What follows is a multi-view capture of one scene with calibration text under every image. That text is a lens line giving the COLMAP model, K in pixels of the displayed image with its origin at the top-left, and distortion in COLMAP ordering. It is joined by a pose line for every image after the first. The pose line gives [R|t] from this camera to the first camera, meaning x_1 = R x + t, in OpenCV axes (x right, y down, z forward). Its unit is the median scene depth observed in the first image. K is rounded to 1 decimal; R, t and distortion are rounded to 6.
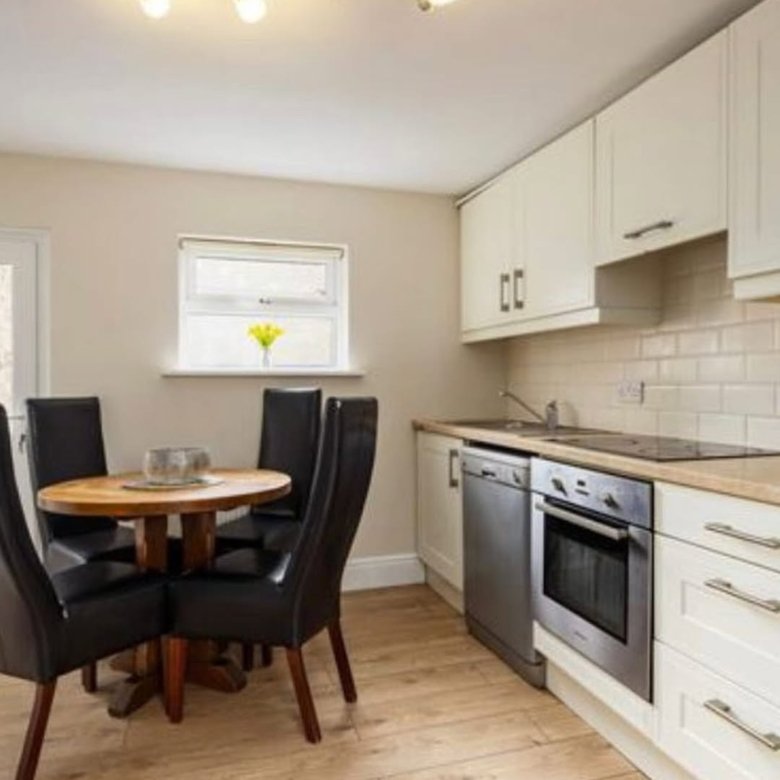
lens RADIAL K [[604.6, 0, 390.0], [0, 604.6, 390.0], [0, 0, 1]] dist [0.028529, 0.001043]
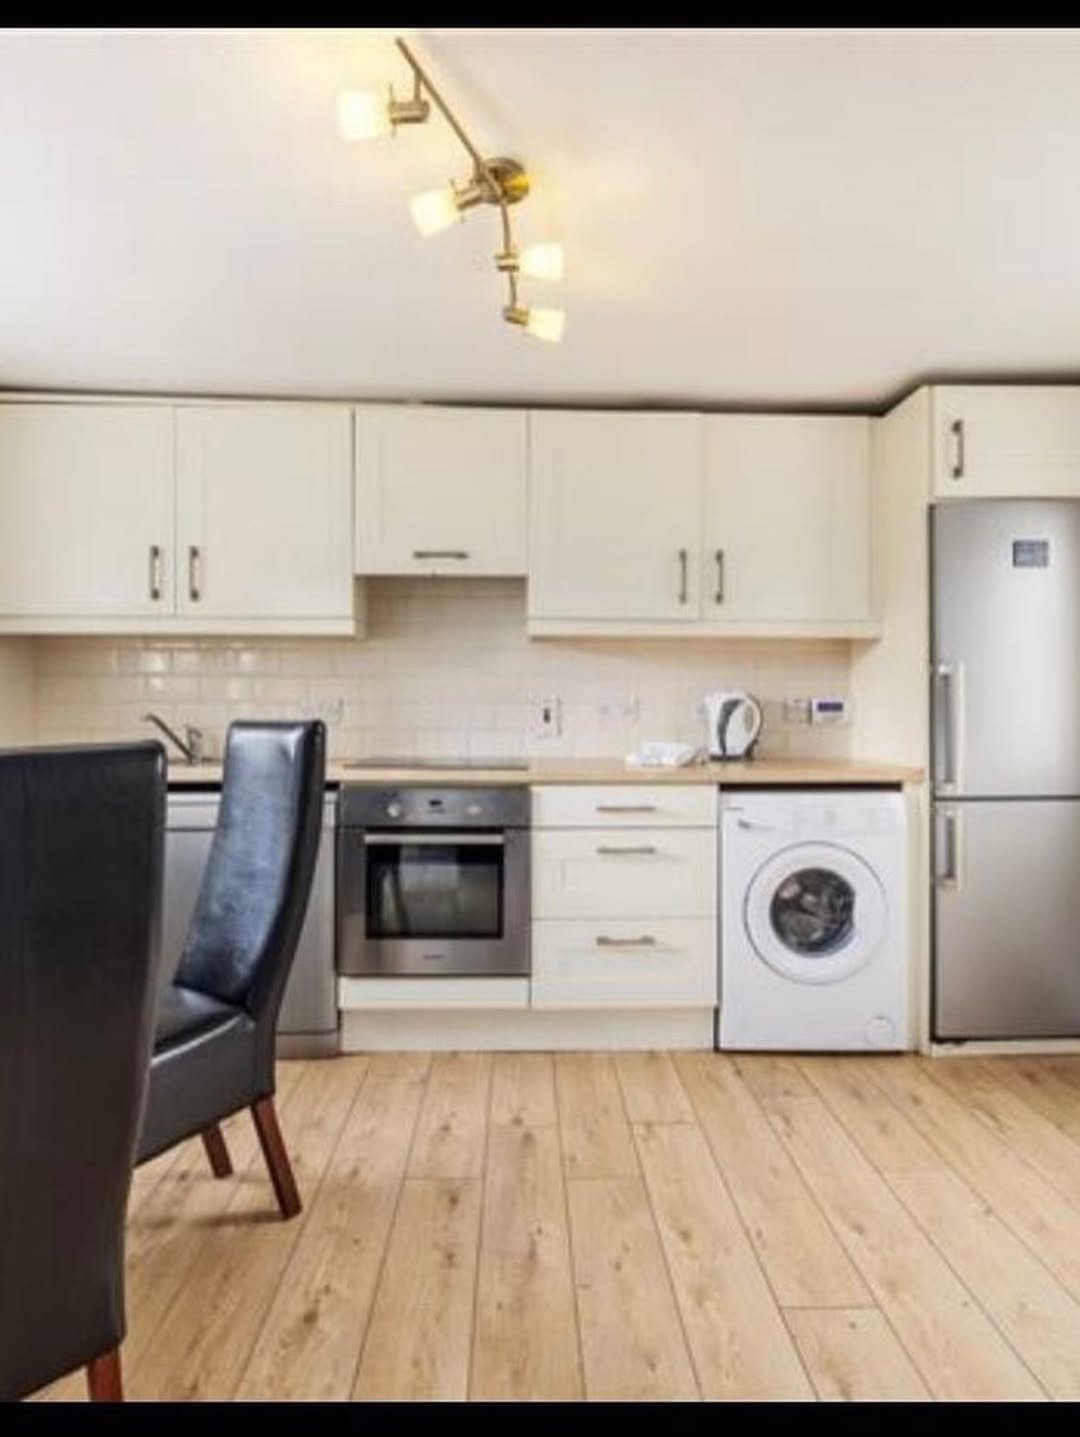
lens RADIAL K [[858.9, 0, 540.0], [0, 858.9, 718.5], [0, 0, 1]] dist [-0.000787, 0.000442]
pose [[0.275971, -0.008836, 0.961125, -0.956286], [0.012142, 0.999910, 0.005706, 0.010901], [-0.961089, 0.010095, 0.276054, 0.445390]]
